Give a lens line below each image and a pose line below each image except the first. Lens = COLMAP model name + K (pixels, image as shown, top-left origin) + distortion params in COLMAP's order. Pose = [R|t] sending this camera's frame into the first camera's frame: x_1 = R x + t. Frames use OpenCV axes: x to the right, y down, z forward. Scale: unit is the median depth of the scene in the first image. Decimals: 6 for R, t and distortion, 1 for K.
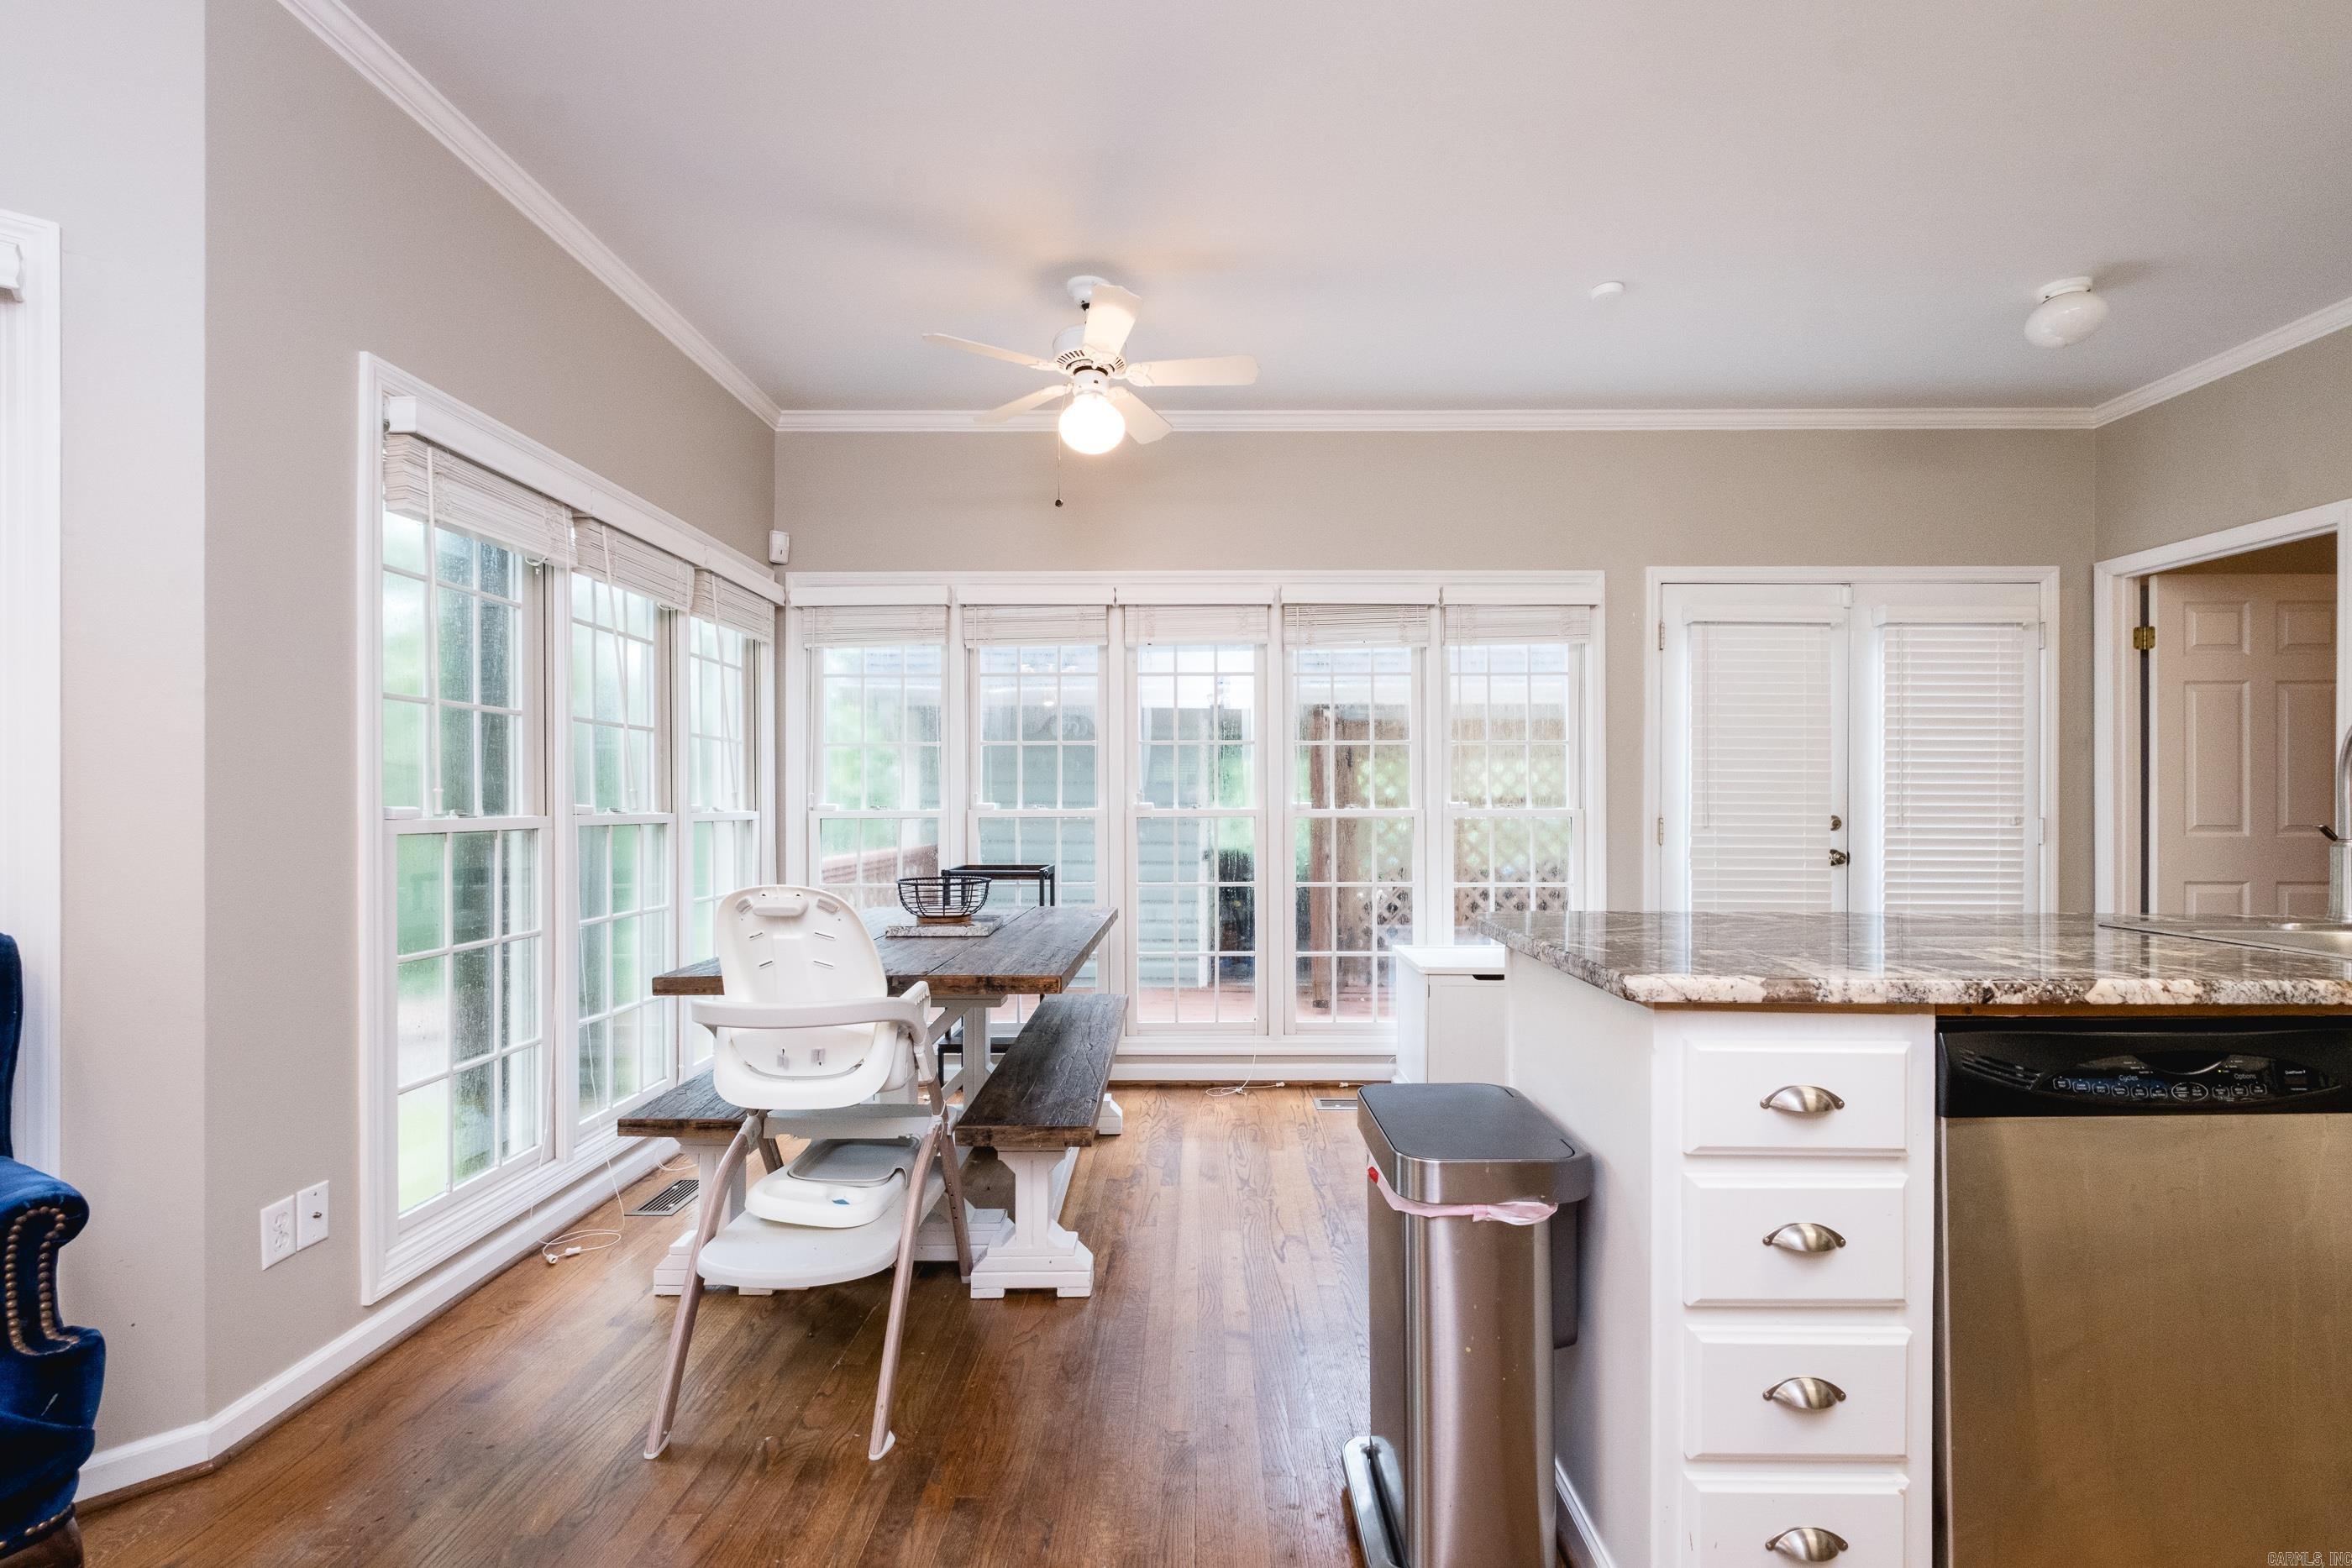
lens RADIAL K [[1028.6, 0, 1224.8], [0, 1028.6, 800.0], [0, 0, 1]] dist [0.004717, -0.003649]
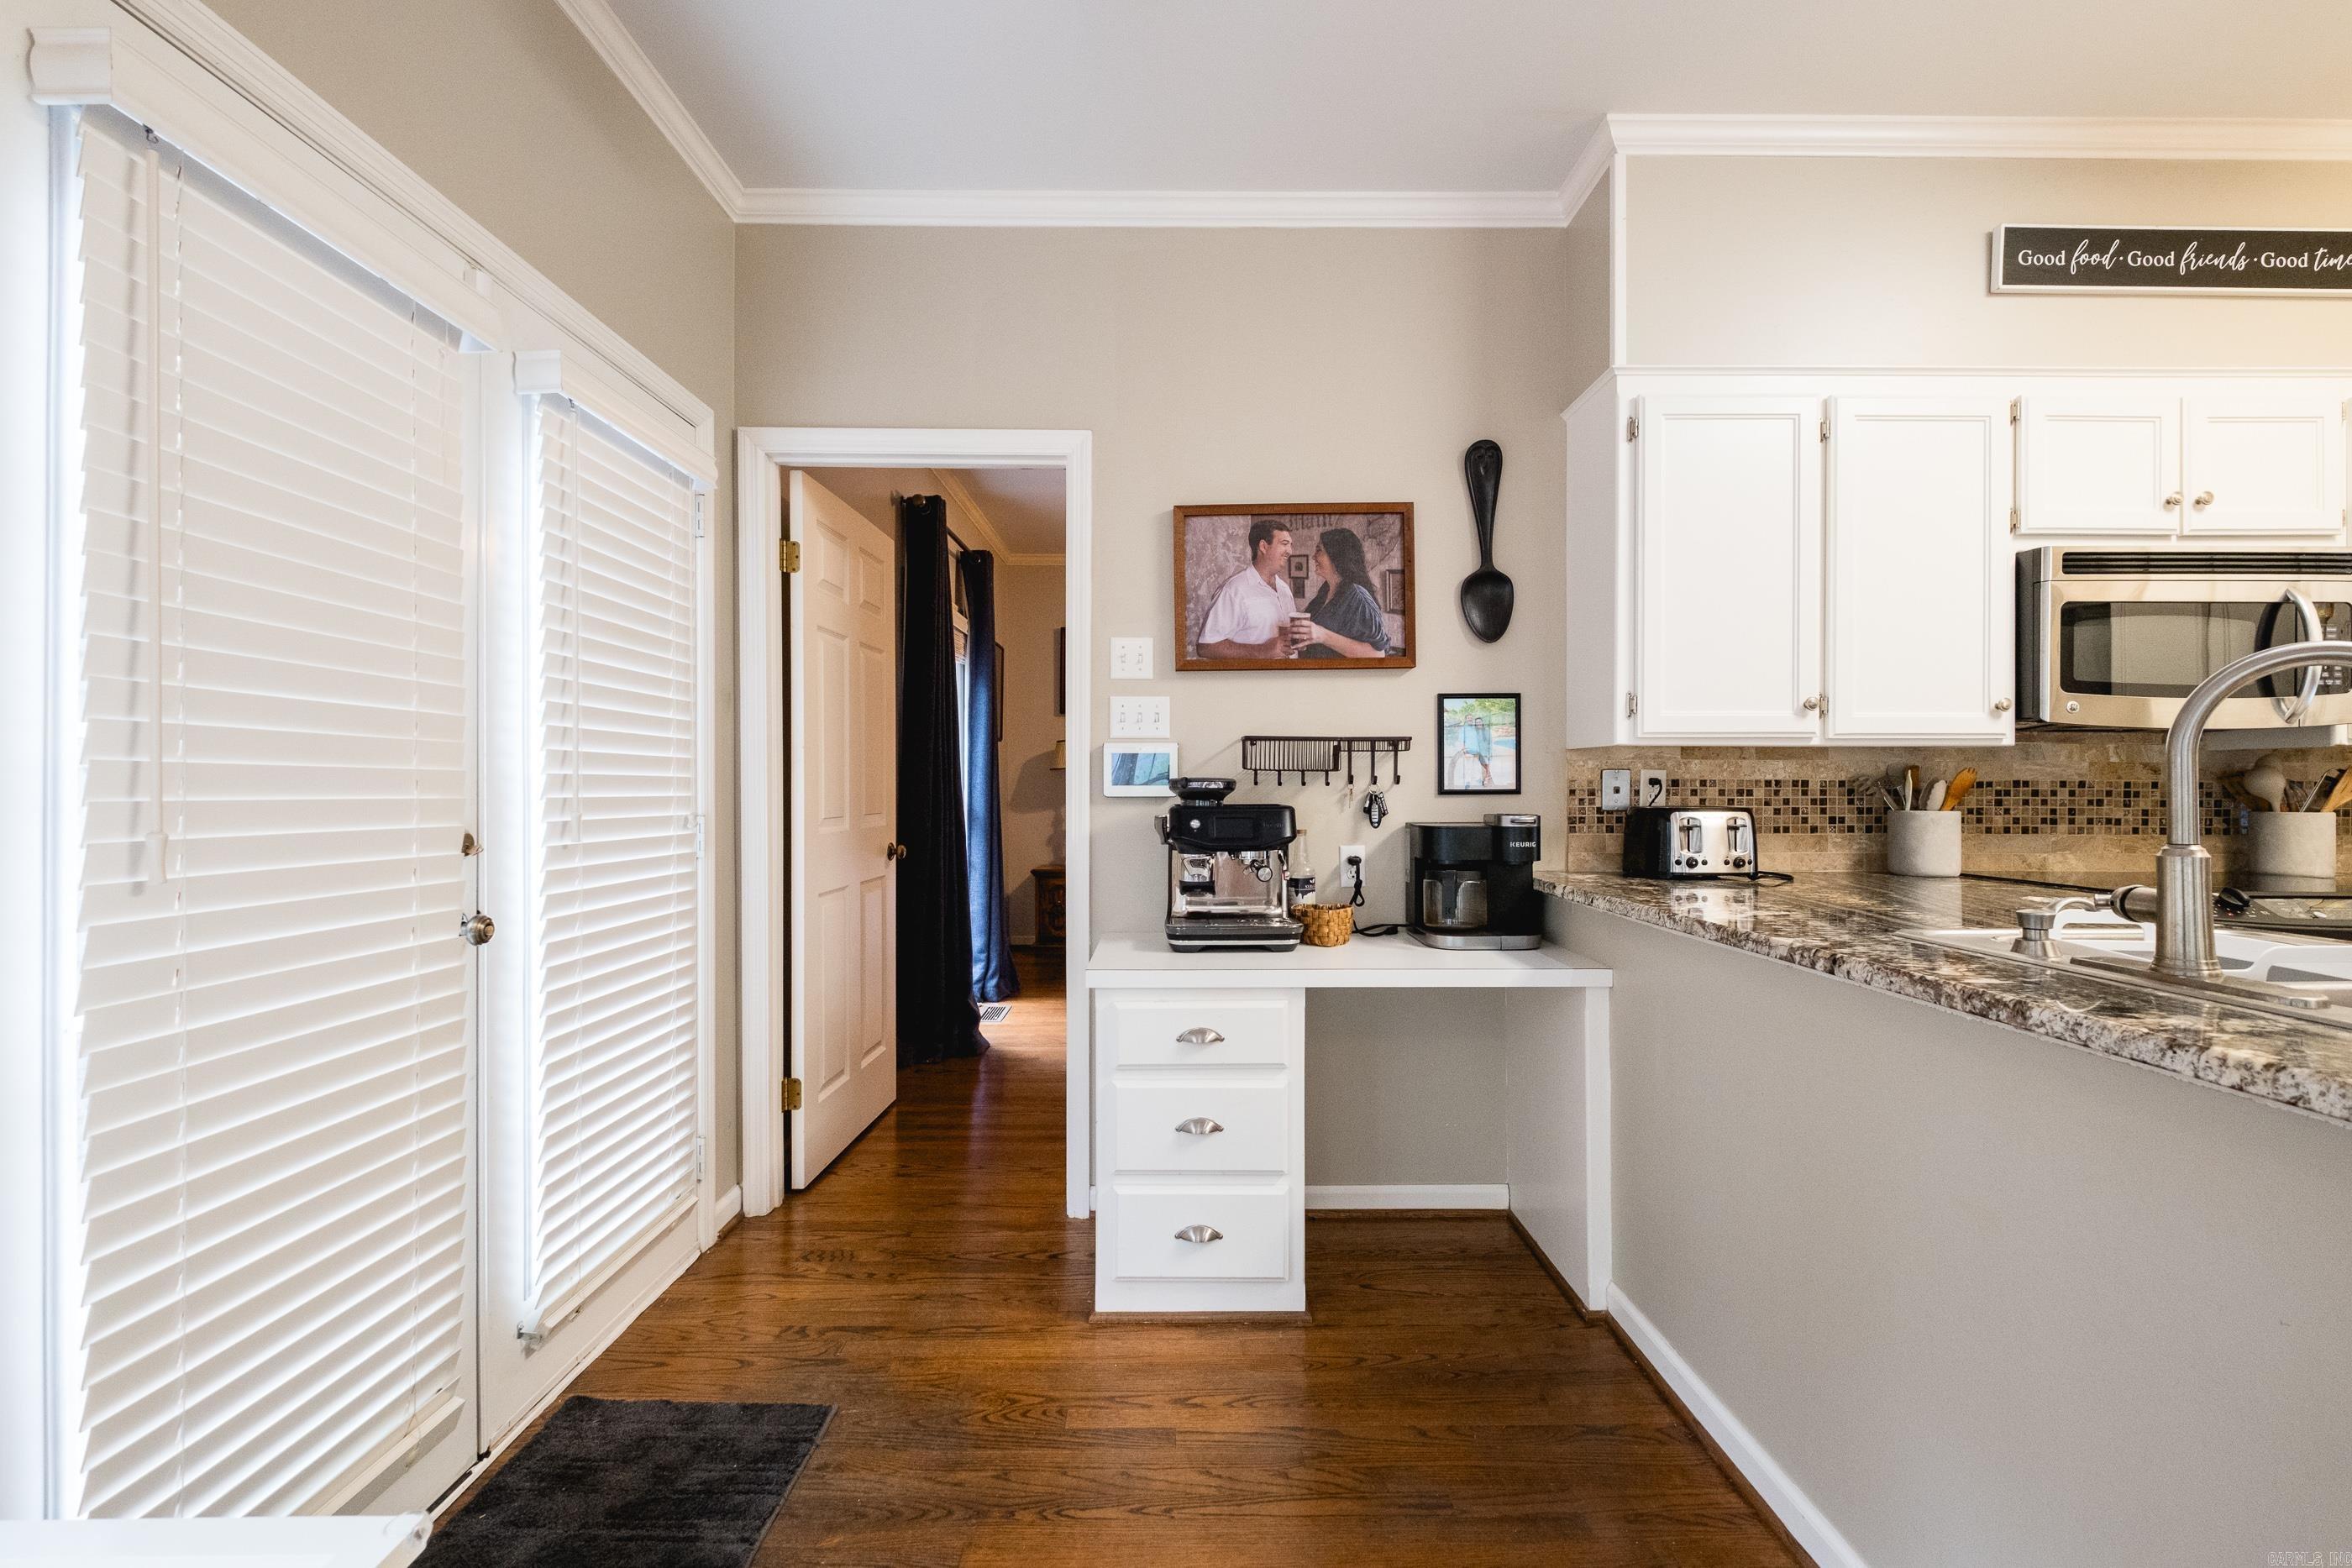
lens RADIAL K [[1028.6, 0, 1210.6], [0, 1028.6, 774.8], [0, 0, 1]] dist [0.004717, -0.003649]
pose [[0.013575, 0.005980, 0.999890, 0.192983], [0.000127, 0.999982, -0.005982, -0.002424], [-0.999908, 0.000208, 0.013574, 0.708684]]
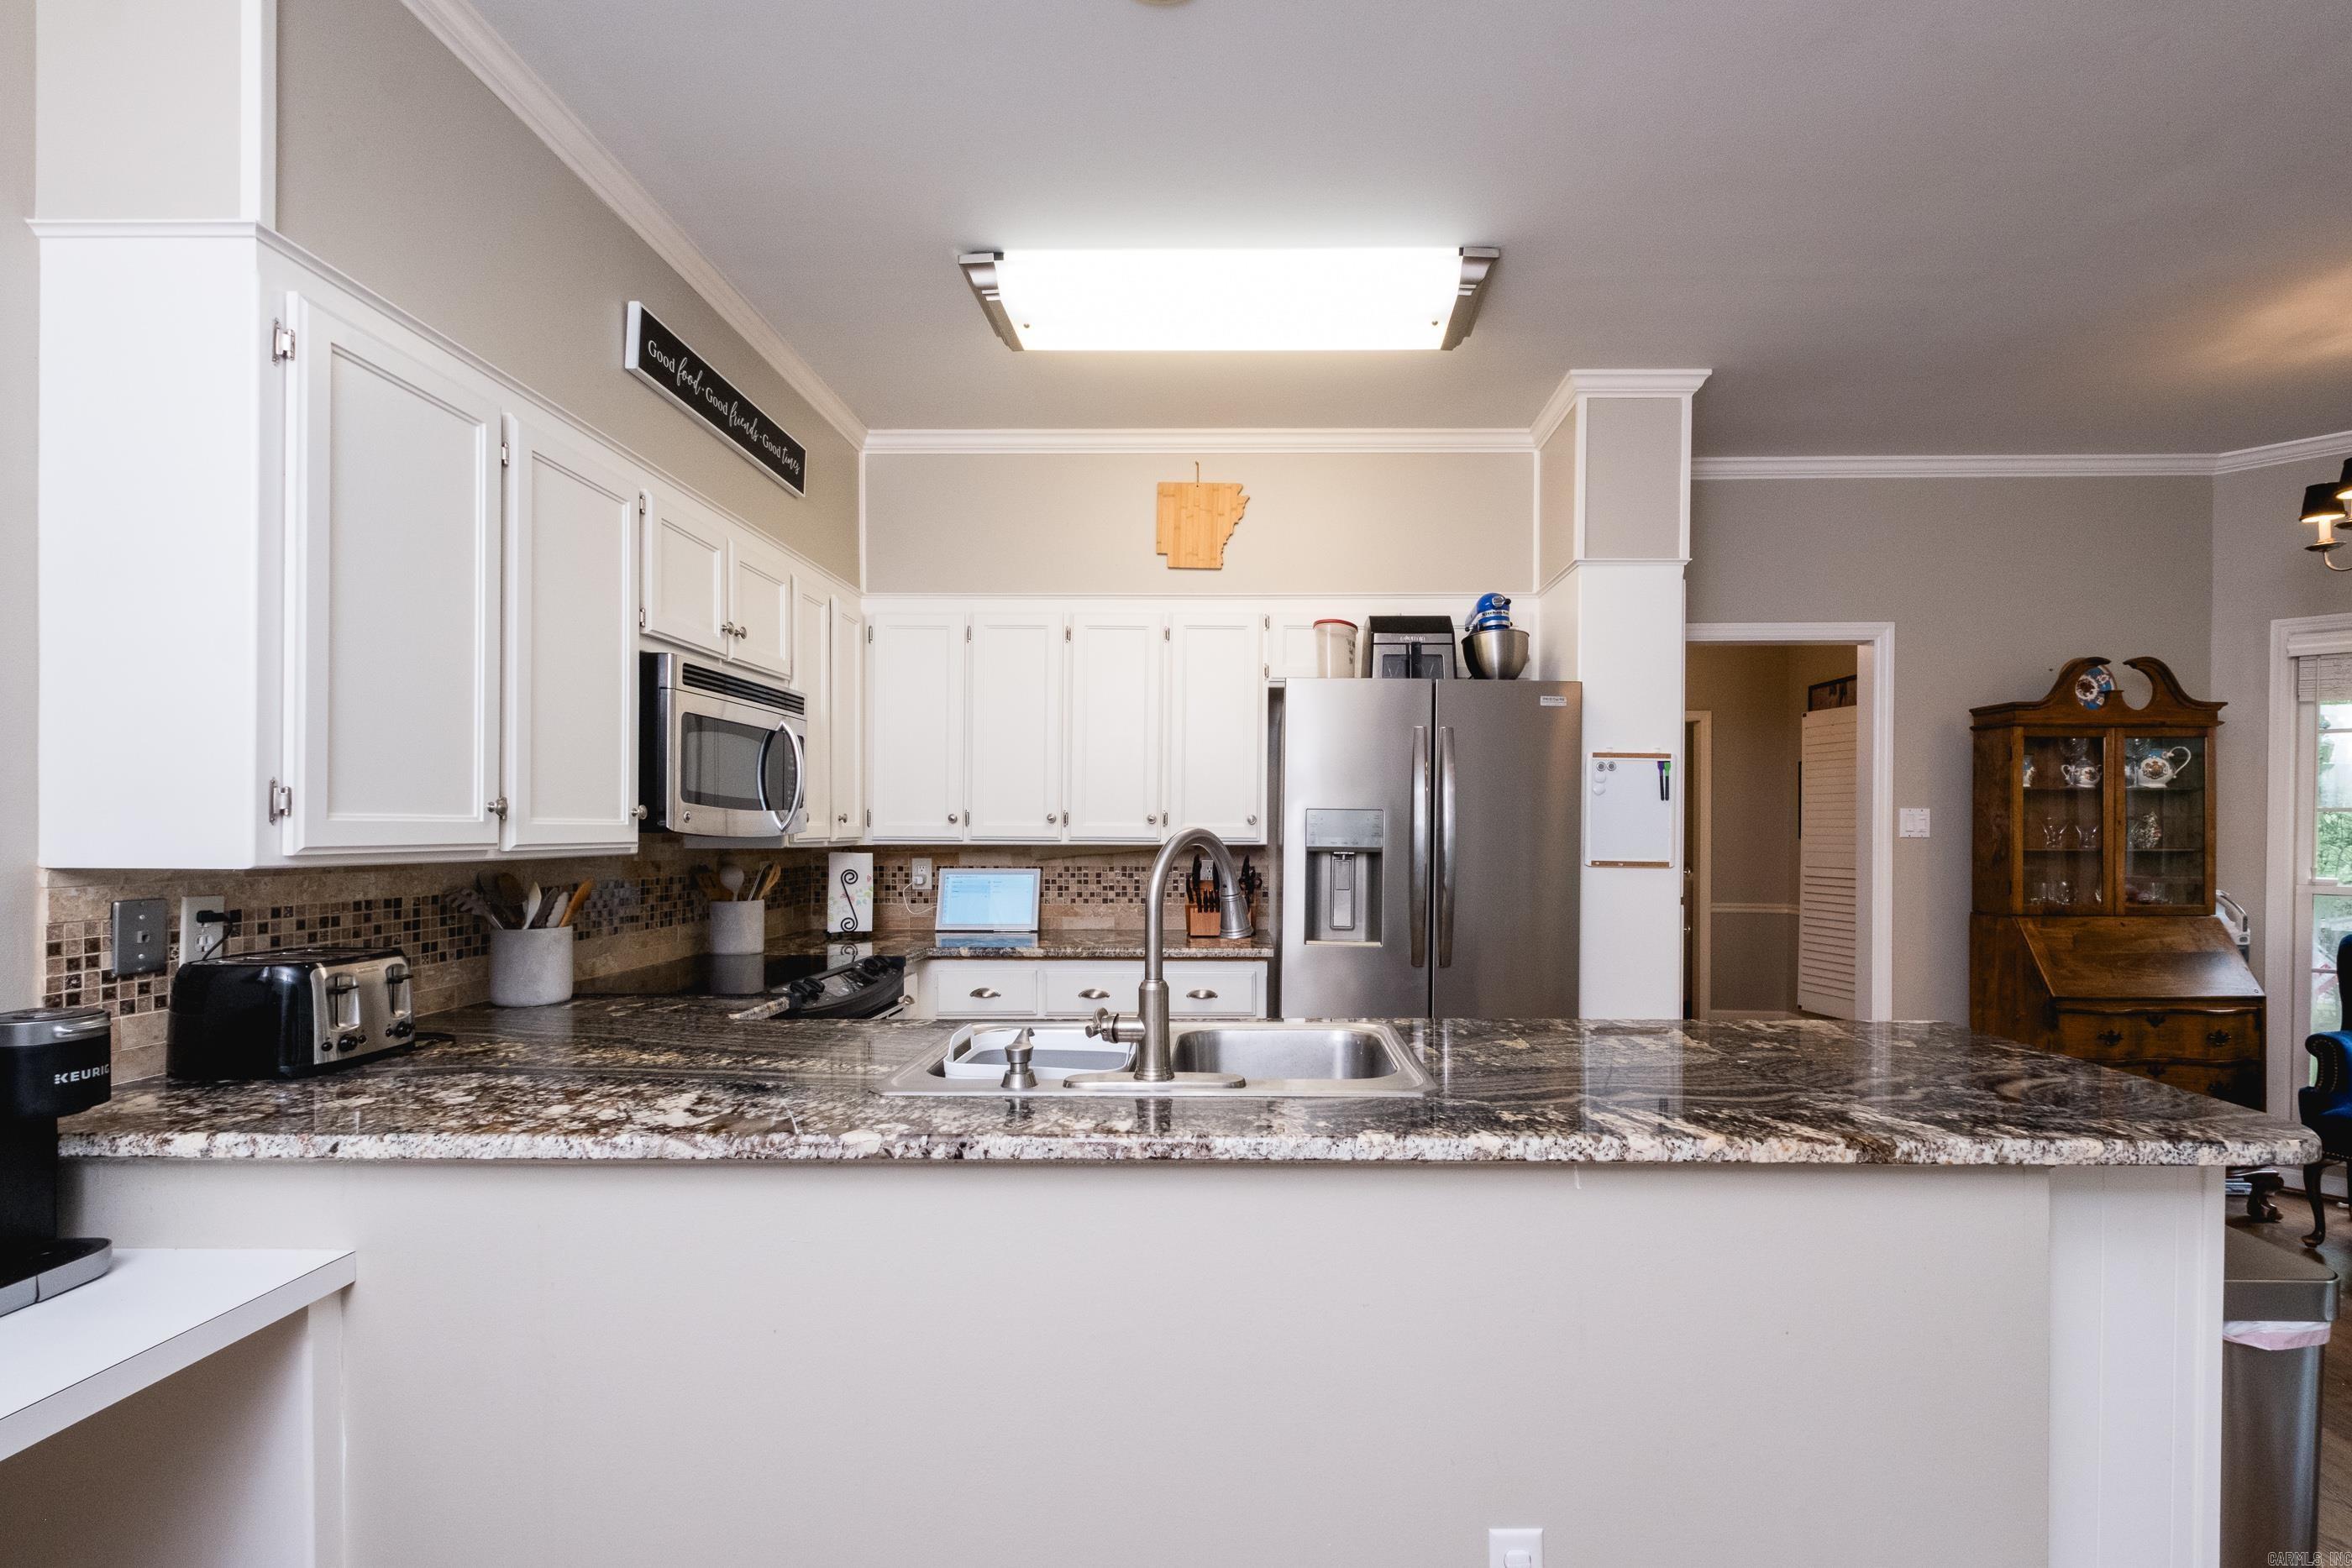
lens RADIAL K [[1067.6, 0, 1205.8], [0, 1067.6, 832.0], [0, 0, 1]] dist [-0.014457, 0.000254]
pose [[-0.999413, -0.002824, 0.034134, 0.464386], [-0.002661, 0.999985, 0.004817, -0.038737], [-0.034147, 0.004723, -0.999406, 0.829955]]
